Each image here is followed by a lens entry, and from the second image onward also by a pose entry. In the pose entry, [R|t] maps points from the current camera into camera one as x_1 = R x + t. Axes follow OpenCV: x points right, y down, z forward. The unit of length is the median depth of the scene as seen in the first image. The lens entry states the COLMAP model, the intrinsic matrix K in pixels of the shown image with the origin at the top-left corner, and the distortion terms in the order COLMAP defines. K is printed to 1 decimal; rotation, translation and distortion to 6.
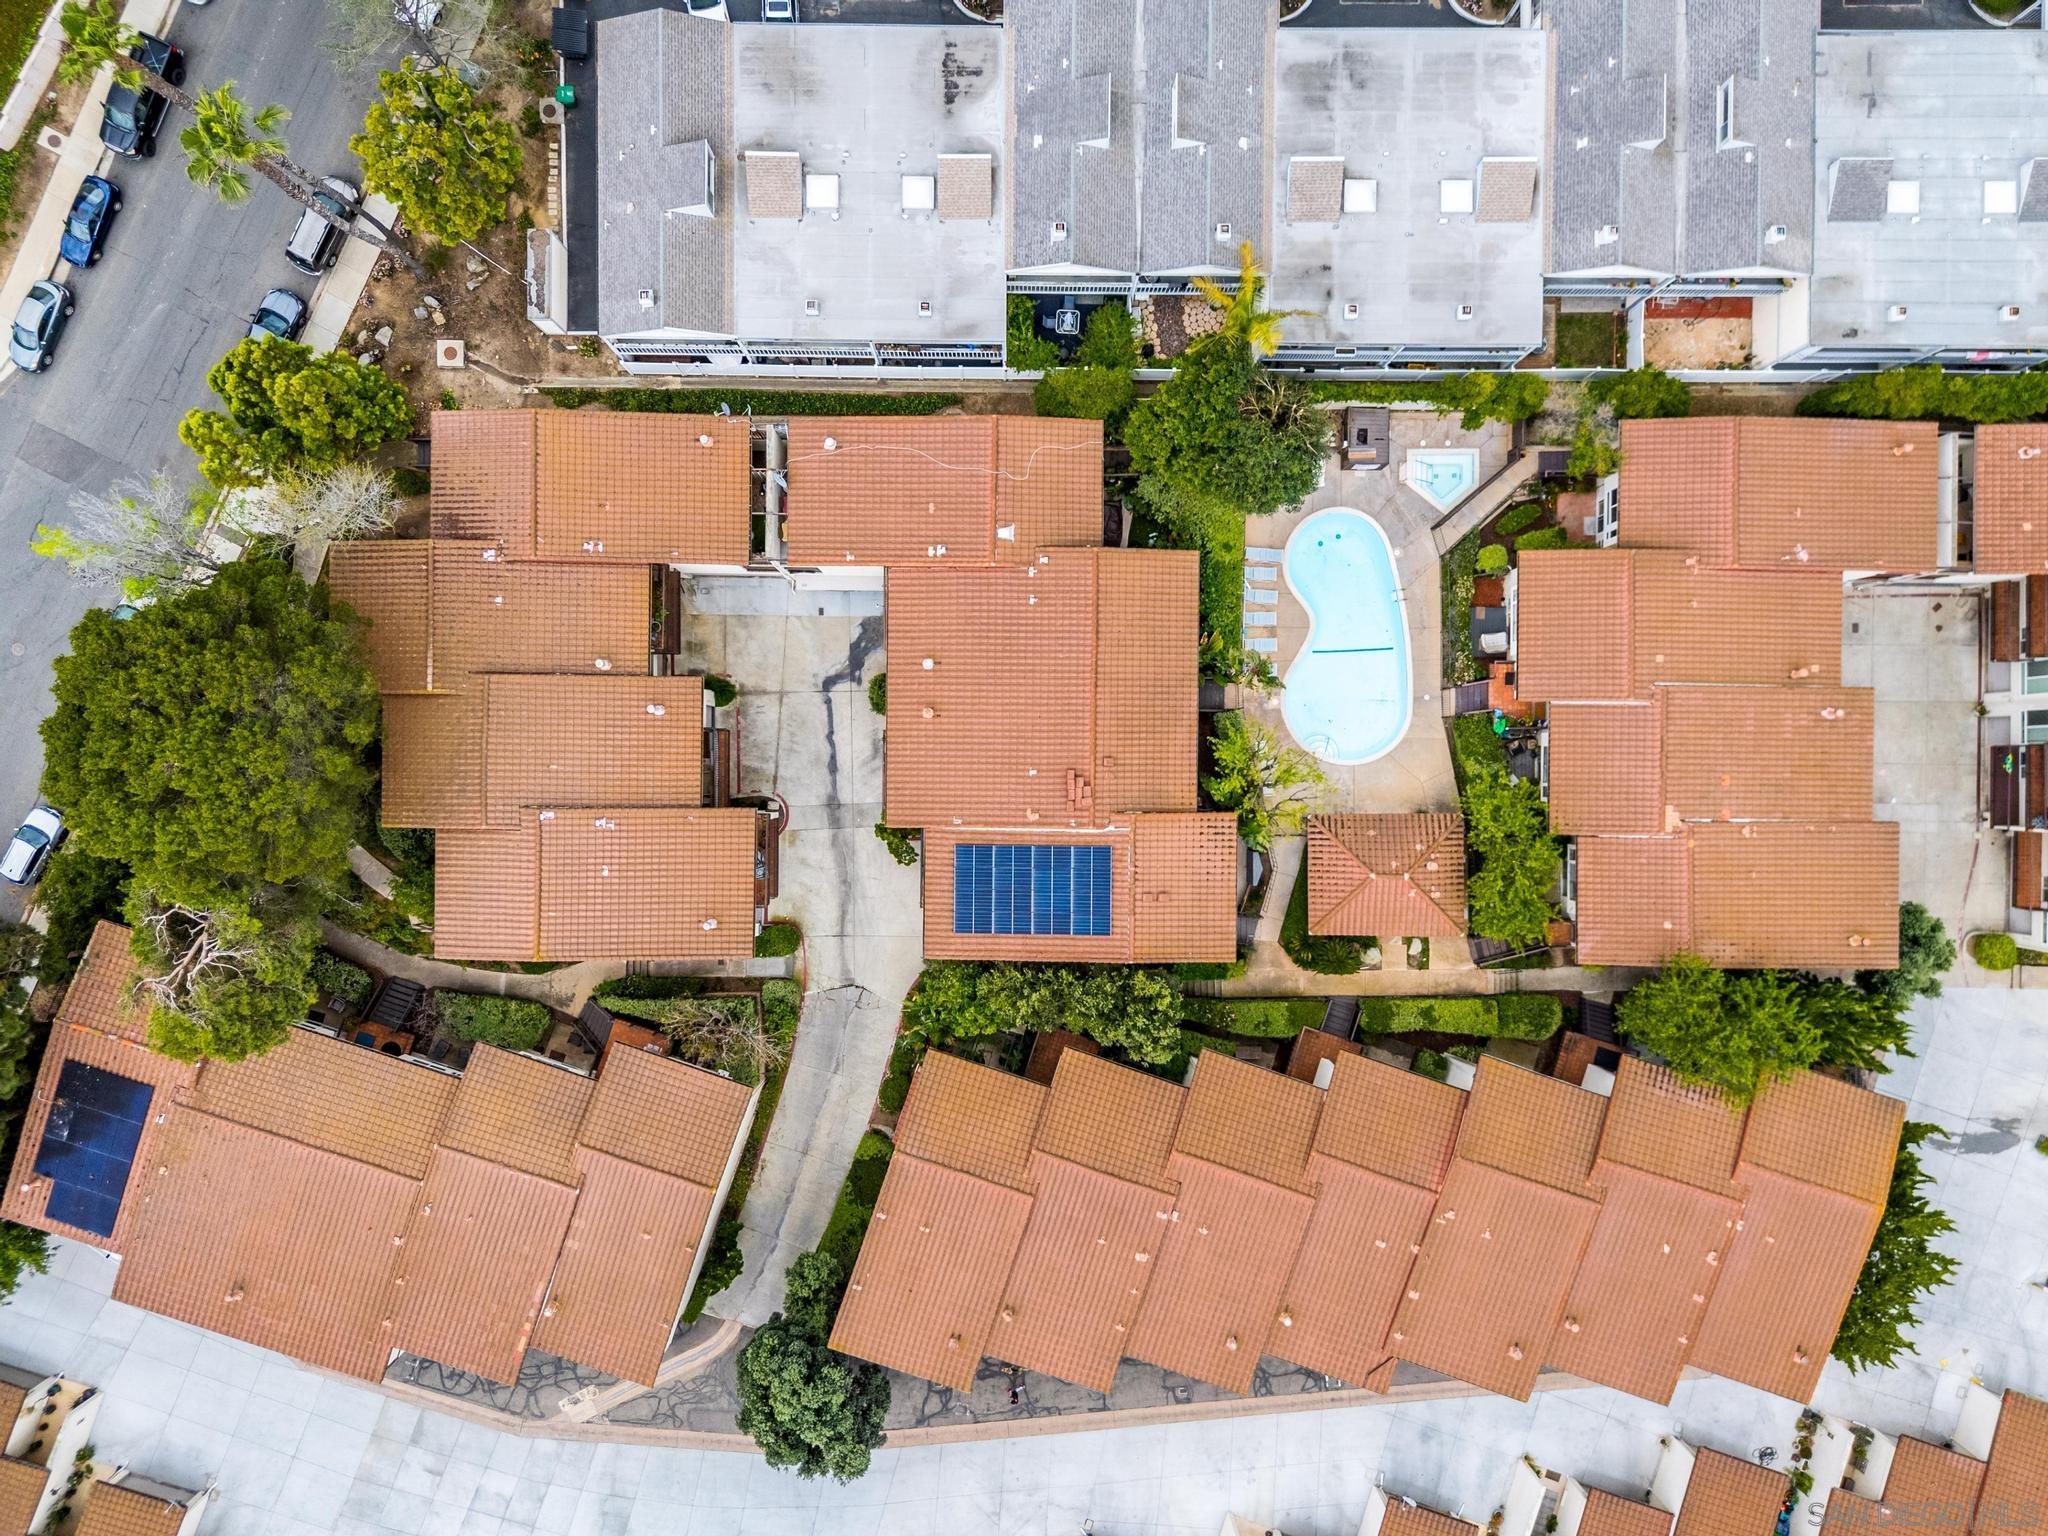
lens RADIAL K [[1447.3, 0, 1021.1], [0, 1447.3, 770.4], [0, 0, 1]] dist [0.053719, -0.000343]
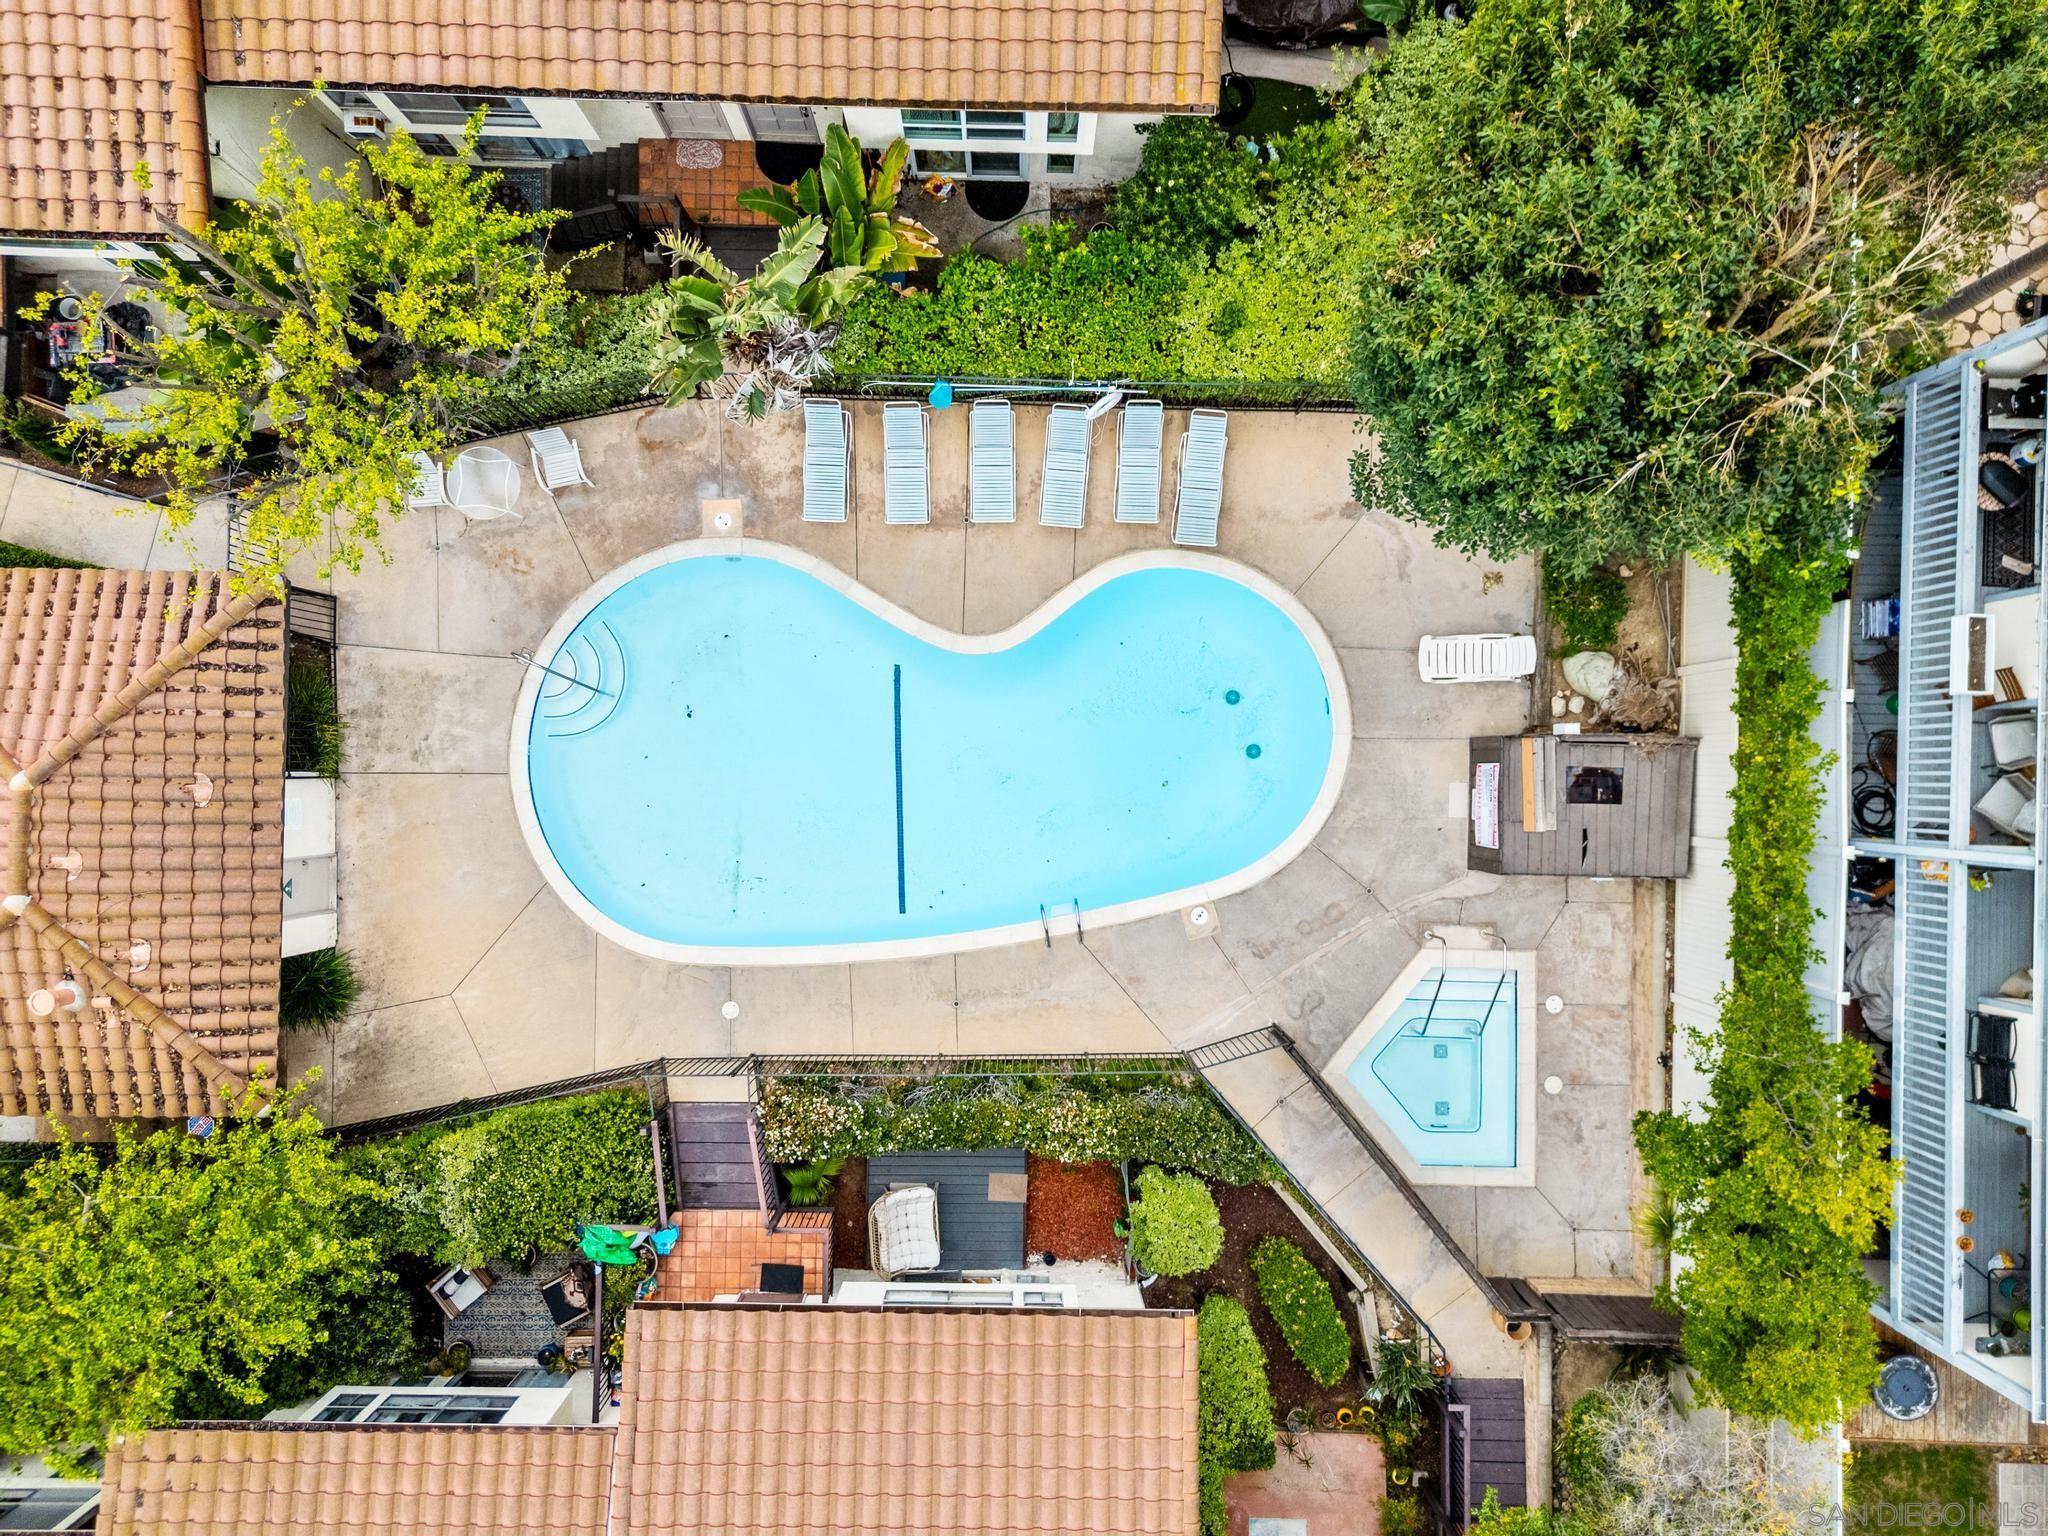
lens RADIAL K [[1447.3, 0, 1027.2], [0, 1447.3, 770.2], [0, 0, 1]] dist [0.053719, -0.000343]
pose [[-0.014847, 0.999817, -0.012032, 0.232317], [-0.999744, -0.015049, -0.016911, -0.107539], [-0.017089, 0.011778, 0.999785, 0.693883]]
